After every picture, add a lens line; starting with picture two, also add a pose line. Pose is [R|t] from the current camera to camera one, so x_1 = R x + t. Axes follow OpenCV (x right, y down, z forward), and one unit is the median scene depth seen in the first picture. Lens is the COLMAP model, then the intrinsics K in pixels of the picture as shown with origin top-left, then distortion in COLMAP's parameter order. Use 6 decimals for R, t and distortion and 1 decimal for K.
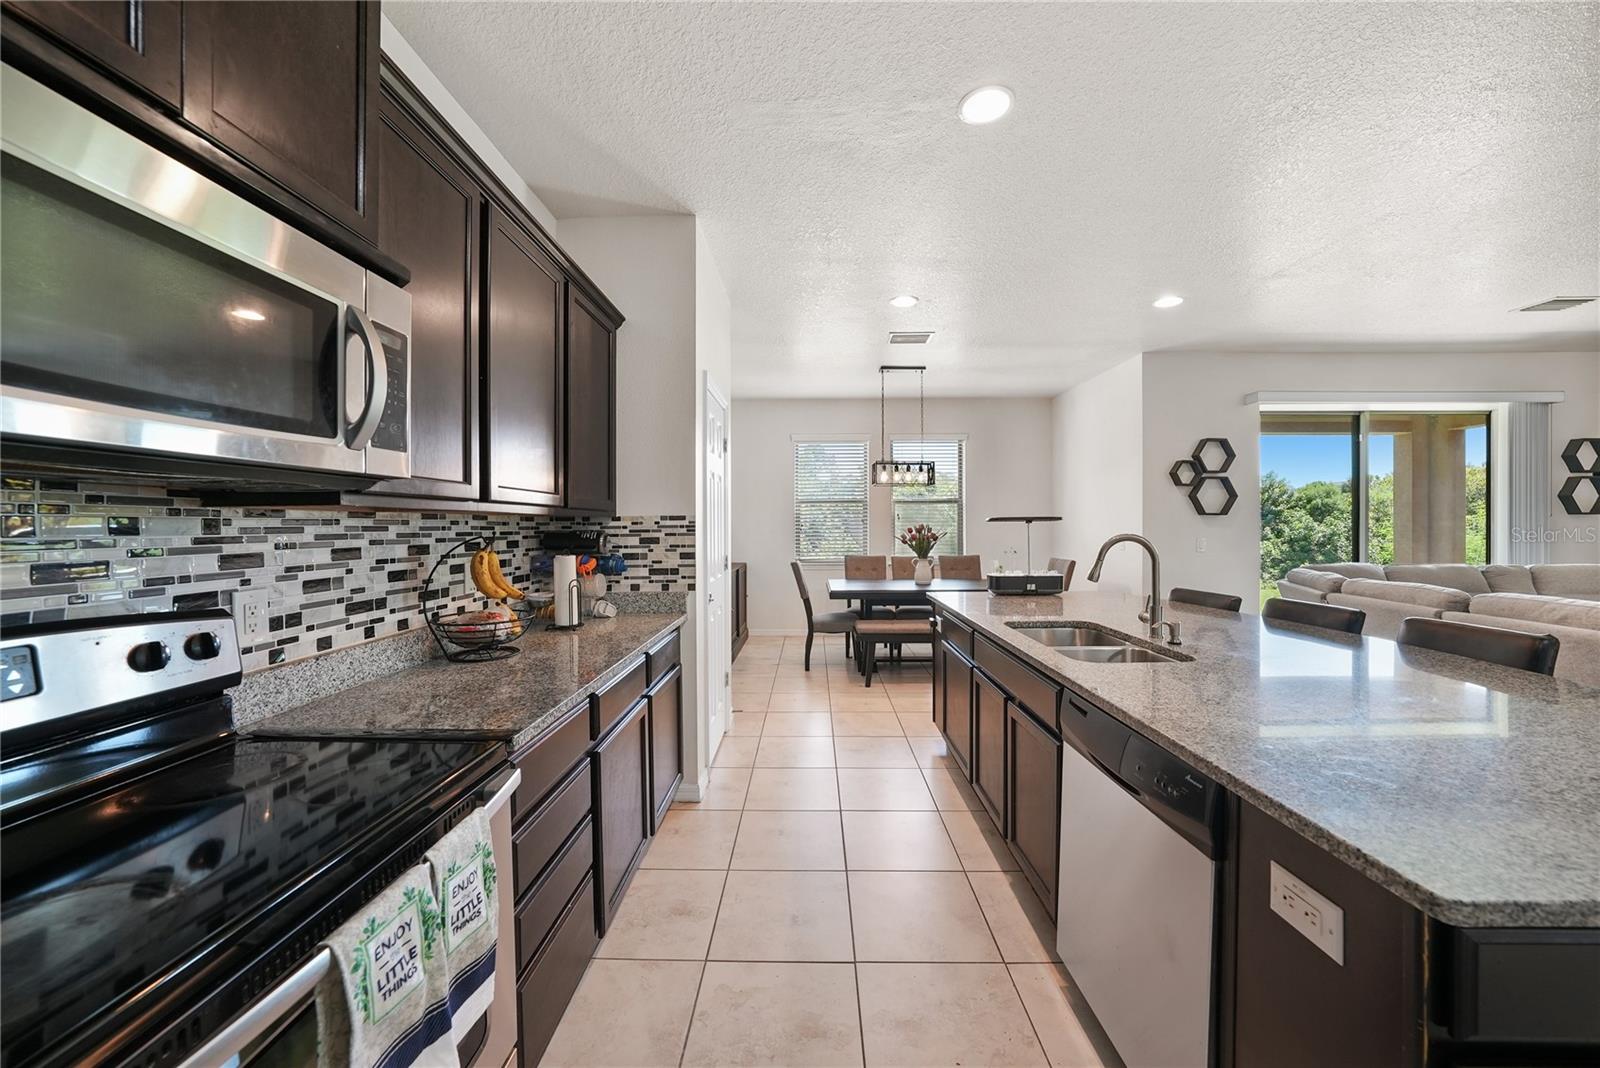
lens RADIAL K [[565.6, 0, 813.5], [0, 565.6, 531.7], [0, 0, 1]] dist [-0.023442, 0.003364]
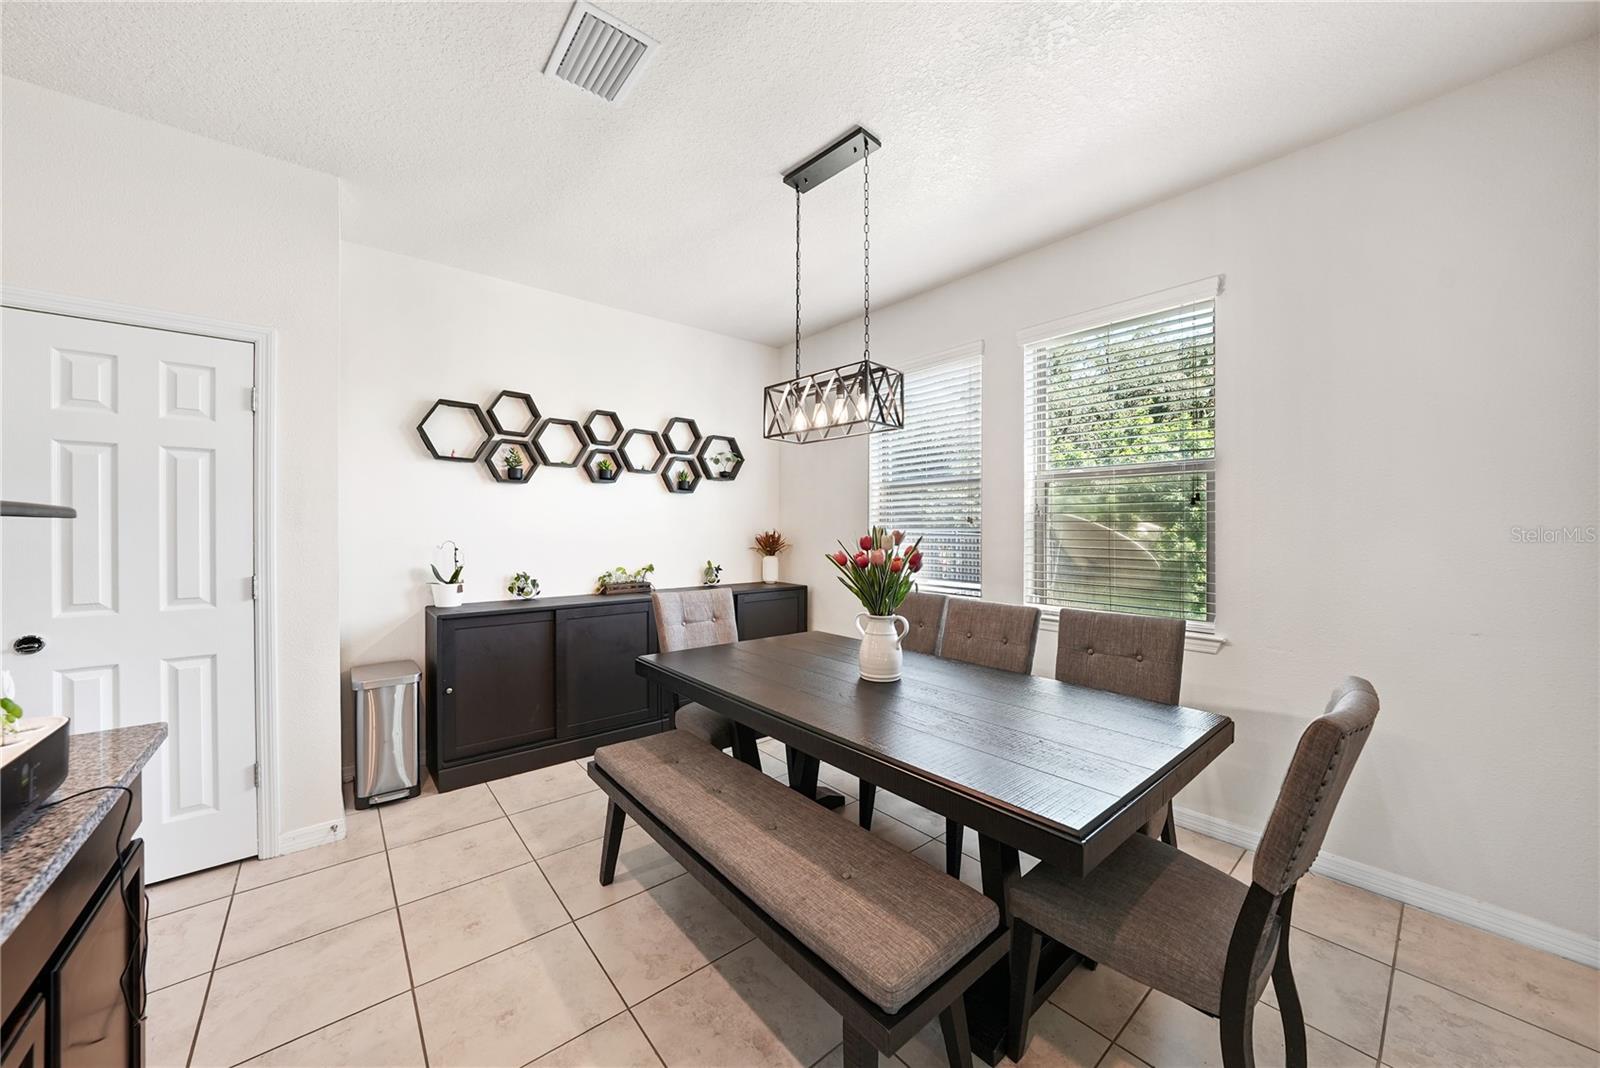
lens RADIAL K [[565.6, 0, 805.8], [0, 565.6, 530.8], [0, 0, 1]] dist [-0.023442, 0.003364]
pose [[0.643633, 0.010154, -0.765267, 0.581637], [-0.011786, 0.999925, 0.003356, -0.014091], [0.765244, 0.006859, 0.643704, 0.895854]]
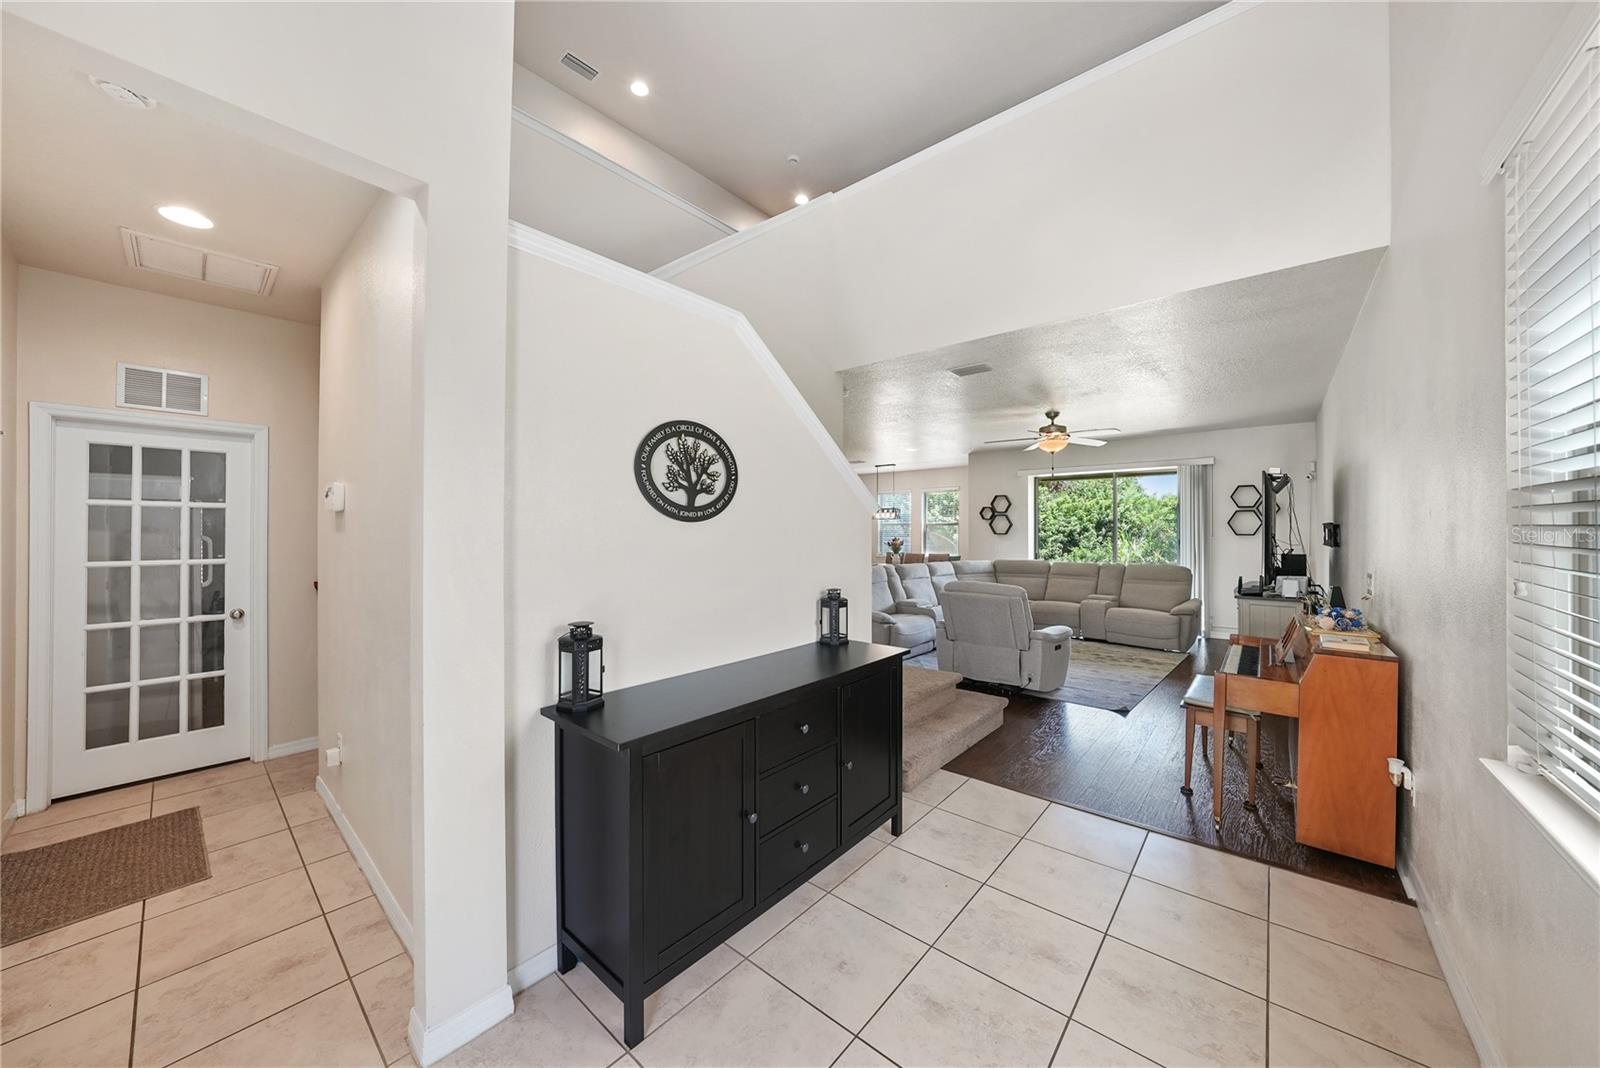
lens RADIAL K [[565.6, 0, 801.0], [0, 565.6, 530.3], [0, 0, 1]] dist [-0.023442, 0.003364]
pose [[0.754212, 0.001775, -0.656629, 1.673687], [-0.009143, 0.999928, -0.007799, -0.025217], [0.656567, 0.011886, 0.754174, -1.067553]]
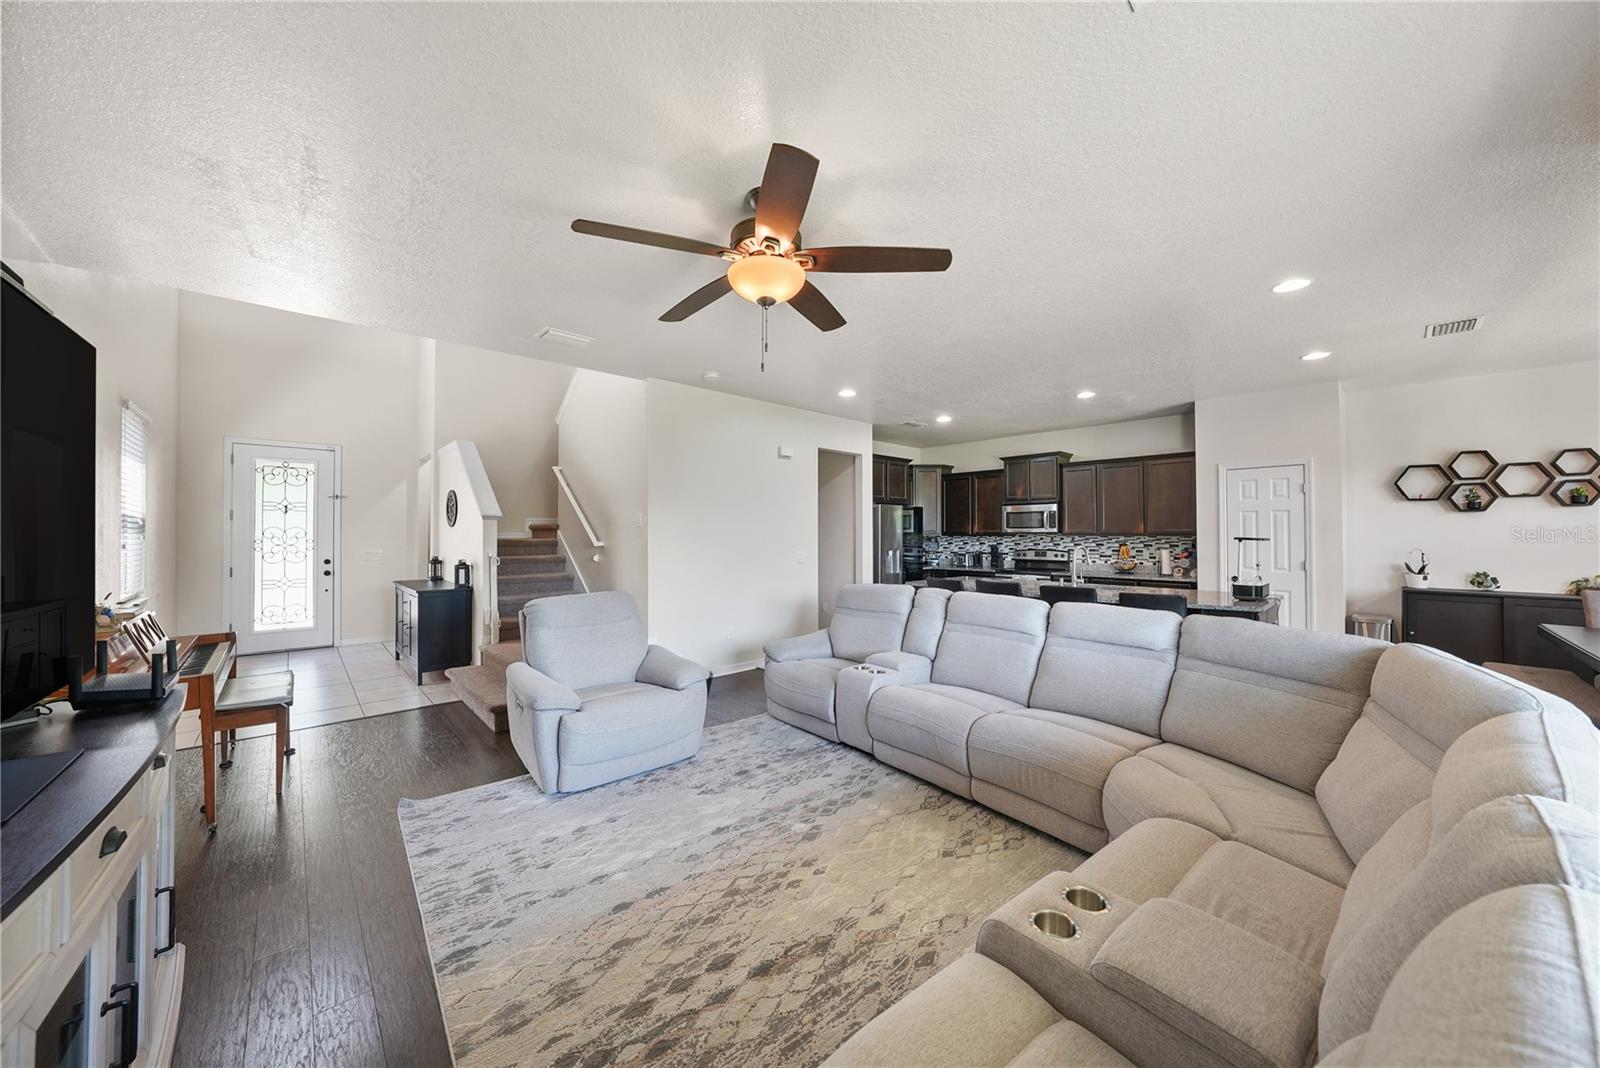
lens RADIAL K [[565.6, 0, 795.8], [0, 565.6, 523.1], [0, 0, 1]] dist [-0.023442, 0.003364]
pose [[-0.748839, -0.008808, -0.662694, 1.532591], [-0.003743, 0.999952, -0.009061, -0.033298], [0.662742, -0.004305, -0.748836, 1.010982]]
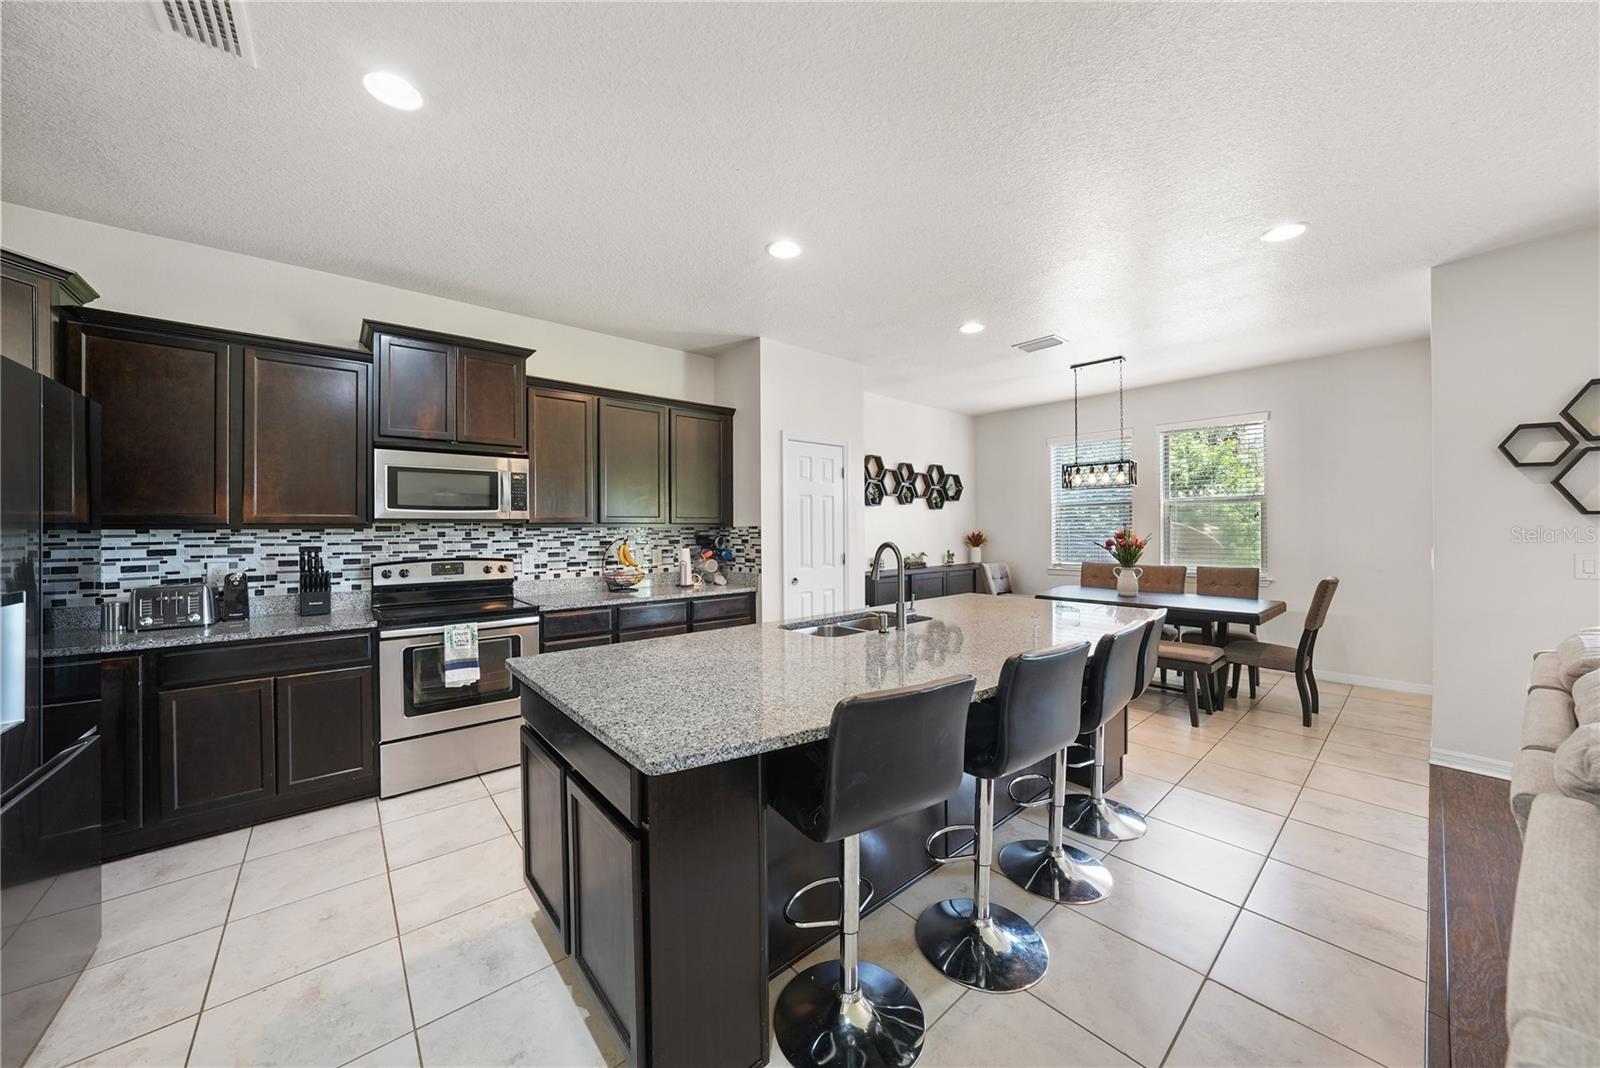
lens RADIAL K [[565.6, 0, 799.7], [0, 565.6, 528.2], [0, 0, 1]] dist [-0.023442, 0.003364]
pose [[0.651108, 0.000785, -0.758985, 0.672236], [-0.005518, 0.999978, -0.003700, -0.010791], [0.758965, 0.006597, 0.651097, 0.028764]]
